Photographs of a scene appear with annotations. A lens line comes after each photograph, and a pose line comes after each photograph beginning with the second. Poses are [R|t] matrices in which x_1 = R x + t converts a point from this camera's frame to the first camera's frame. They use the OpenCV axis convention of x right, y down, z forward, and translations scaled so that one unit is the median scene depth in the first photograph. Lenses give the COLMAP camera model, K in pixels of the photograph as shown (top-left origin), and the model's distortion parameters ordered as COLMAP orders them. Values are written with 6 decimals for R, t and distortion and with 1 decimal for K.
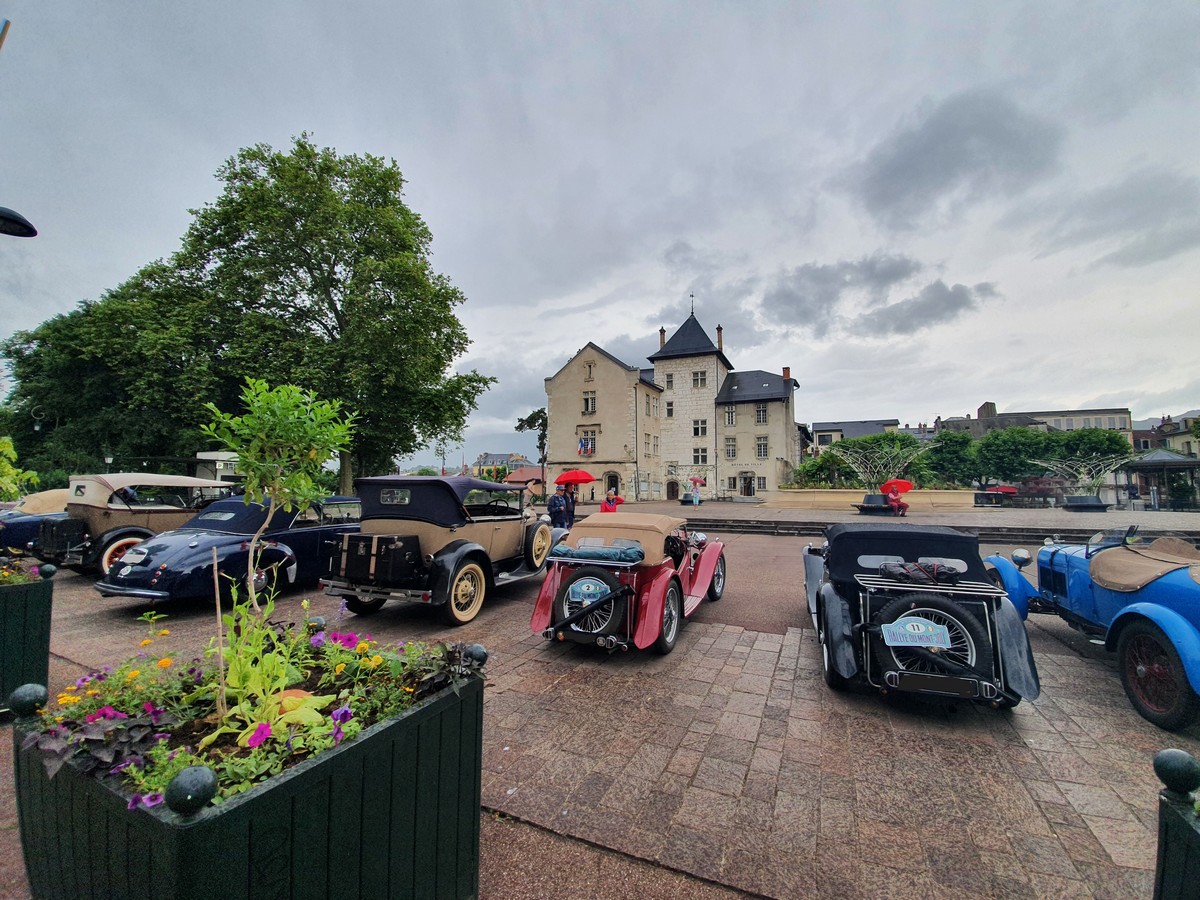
lens RADIAL K [[472.7, 0, 600.0], [0, 472.7, 450.0], [0, 0, 1]] dist [-0.000445, -0.000119]
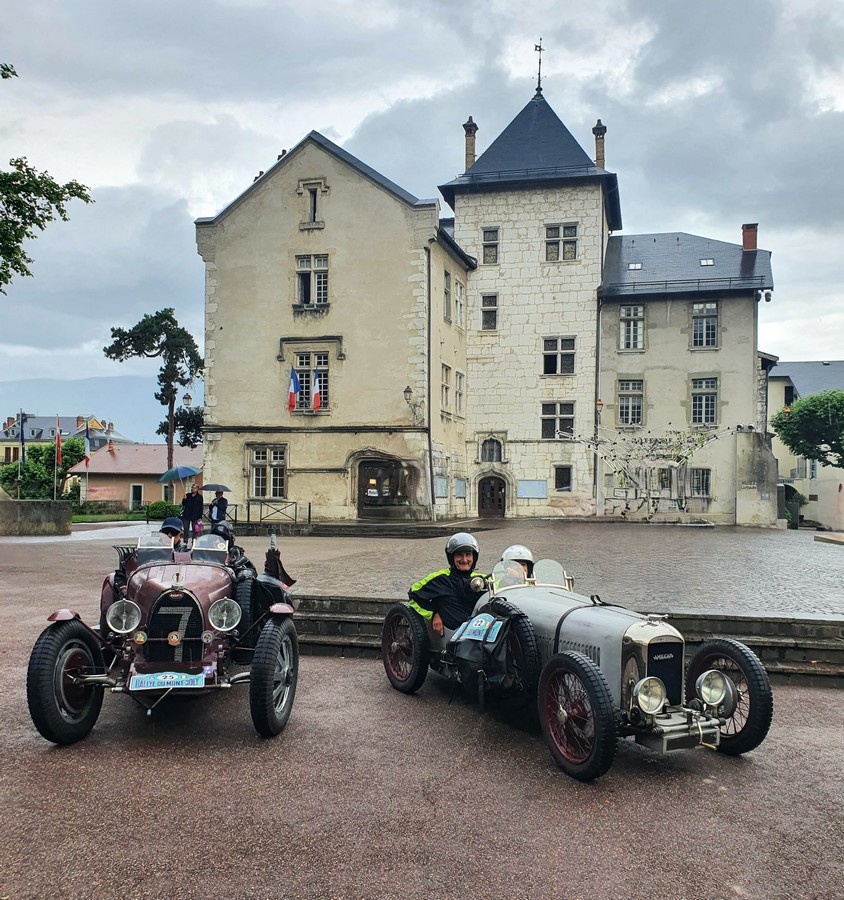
lens RADIAL K [[869.7, 0, 394.4], [0, 869.7, 484.2], [0, 0, 1]] dist [0.189044, -0.391687]
pose [[0.985568, 0.008905, 0.169045, -0.076686], [-0.021264, 0.997218, 0.071445, 0.017256], [-0.167939, -0.074009, 0.983015, 0.211900]]
